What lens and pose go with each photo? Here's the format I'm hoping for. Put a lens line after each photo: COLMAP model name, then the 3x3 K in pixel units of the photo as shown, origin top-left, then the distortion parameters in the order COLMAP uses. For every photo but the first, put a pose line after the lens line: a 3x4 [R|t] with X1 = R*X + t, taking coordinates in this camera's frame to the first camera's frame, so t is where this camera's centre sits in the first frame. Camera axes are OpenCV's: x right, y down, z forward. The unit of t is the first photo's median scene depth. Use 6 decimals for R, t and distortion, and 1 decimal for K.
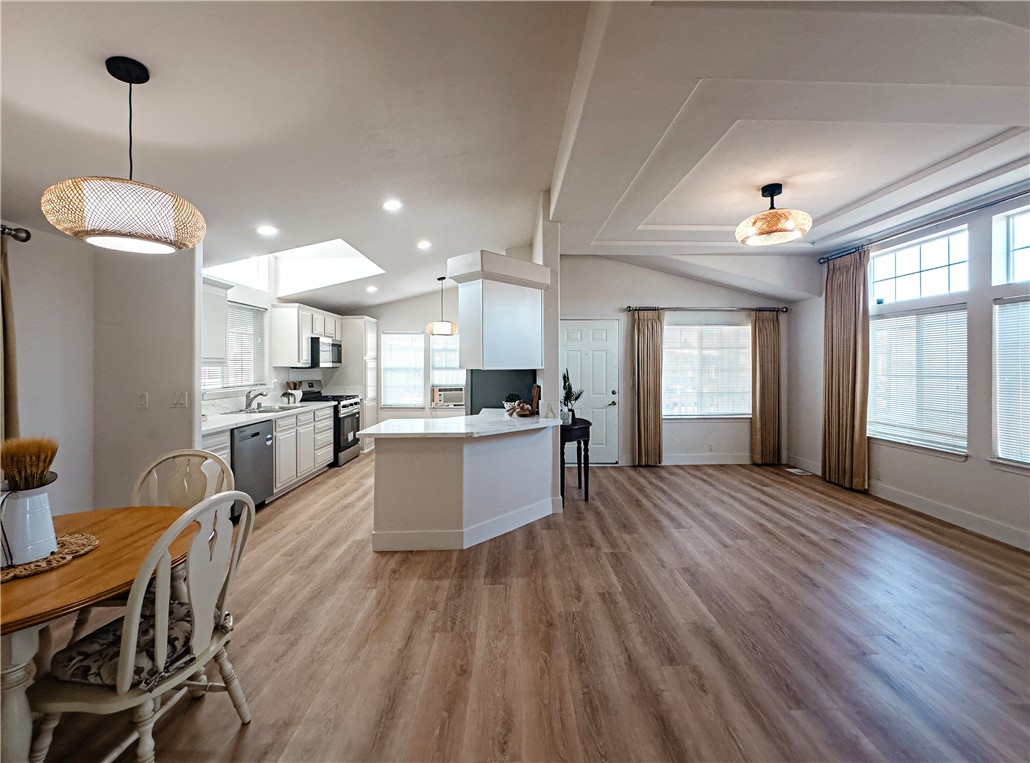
lens RADIAL K [[423.9, 0, 528.1], [0, 423.9, 365.8], [0, 0, 1]] dist [-0.000468, 0.000107]
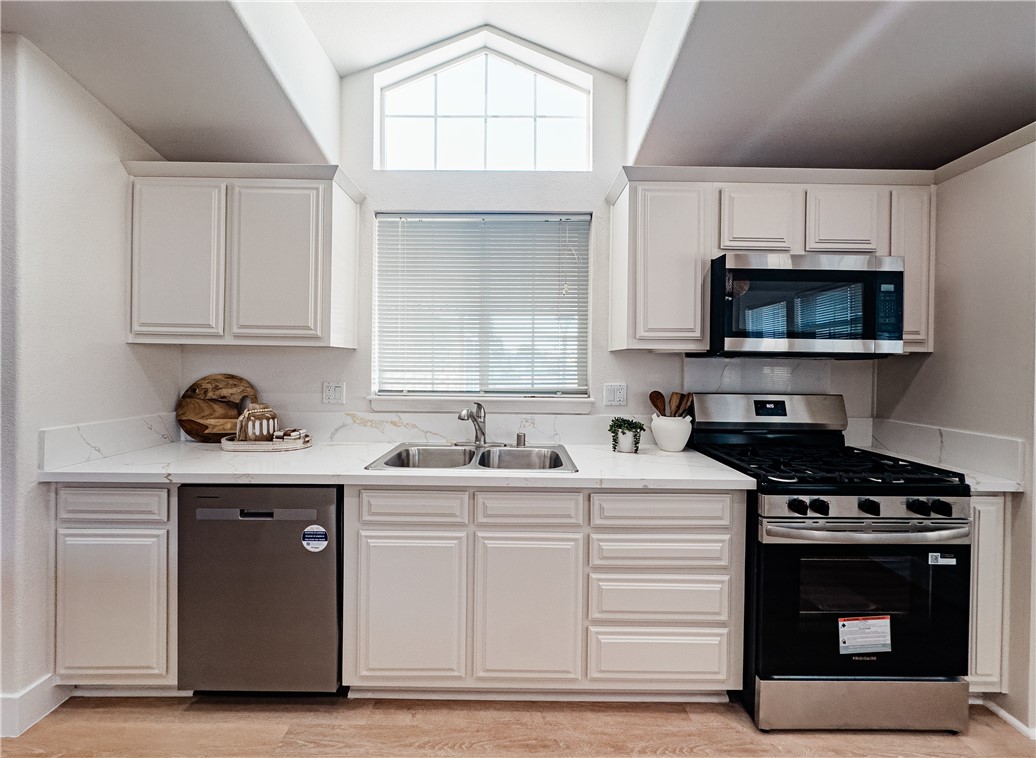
lens RADIAL K [[418.5, 0, 514.1], [0, 418.5, 364.1], [0, 0, 1]] dist [-0.001374, 0.000060]
pose [[-0.042782, 0.005183, -0.999071, -0.246001], [-0.013063, 0.999898, 0.005747, 0.016502], [0.998999, 0.013297, -0.042710, 1.164691]]
